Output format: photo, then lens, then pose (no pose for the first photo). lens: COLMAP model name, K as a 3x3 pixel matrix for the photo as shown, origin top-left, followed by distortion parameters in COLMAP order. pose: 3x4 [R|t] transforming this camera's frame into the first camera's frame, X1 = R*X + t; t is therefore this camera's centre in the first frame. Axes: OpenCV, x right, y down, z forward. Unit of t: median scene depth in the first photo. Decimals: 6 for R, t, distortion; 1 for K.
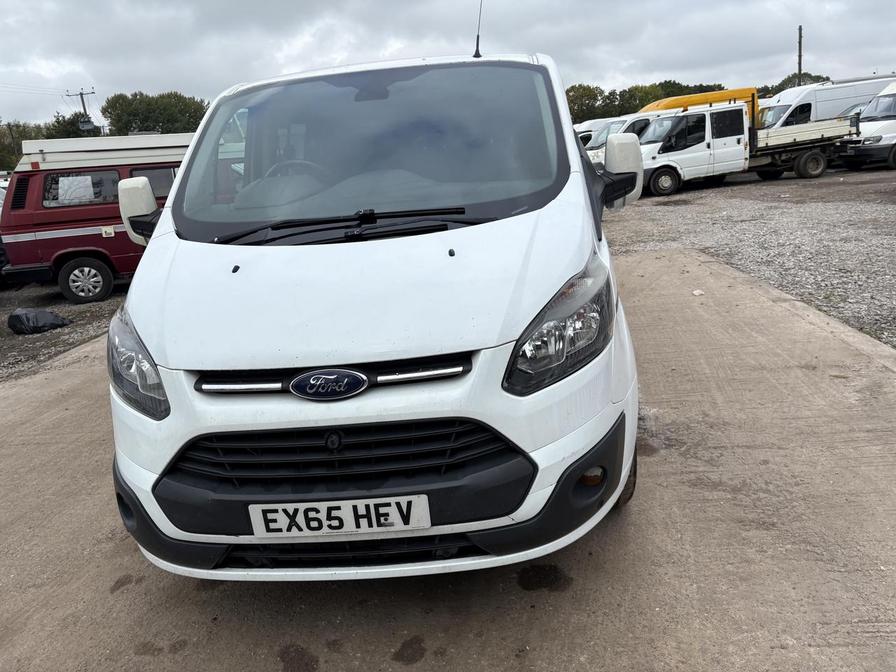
lens RADIAL K [[683.8, 0, 448.1], [0, 683.8, 331.8], [0, 0, 1]] dist [0.068906, -0.091445]
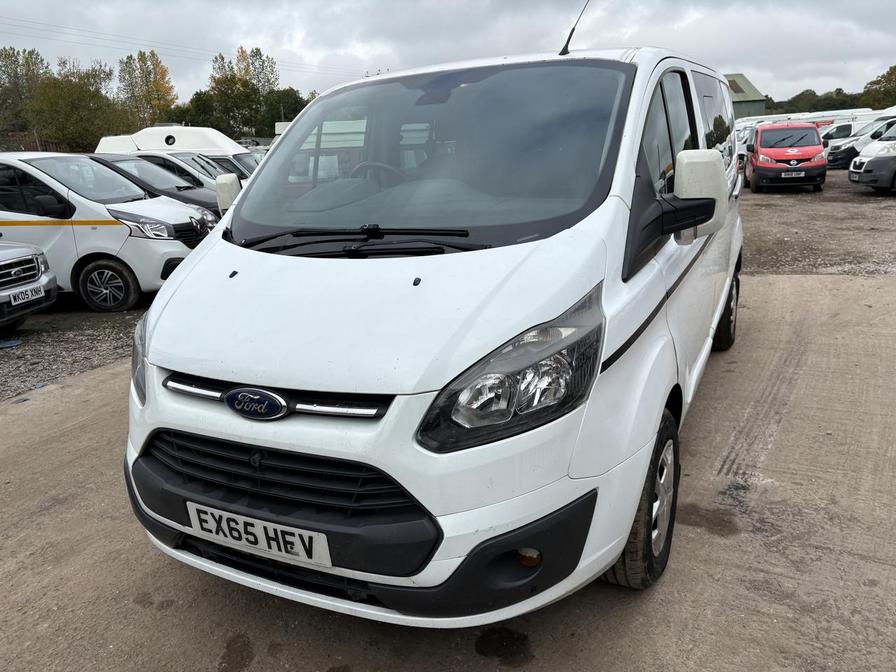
lens RADIAL K [[676.0, 0, 448.7], [0, 676.0, 340.9], [0, 0, 1]] dist [0.062837, -0.074417]
pose [[0.913991, 0.142523, -0.379877, 0.433951], [-0.124013, 0.989599, 0.072903, -0.117052], [0.386317, -0.019523, 0.922160, 0.187922]]
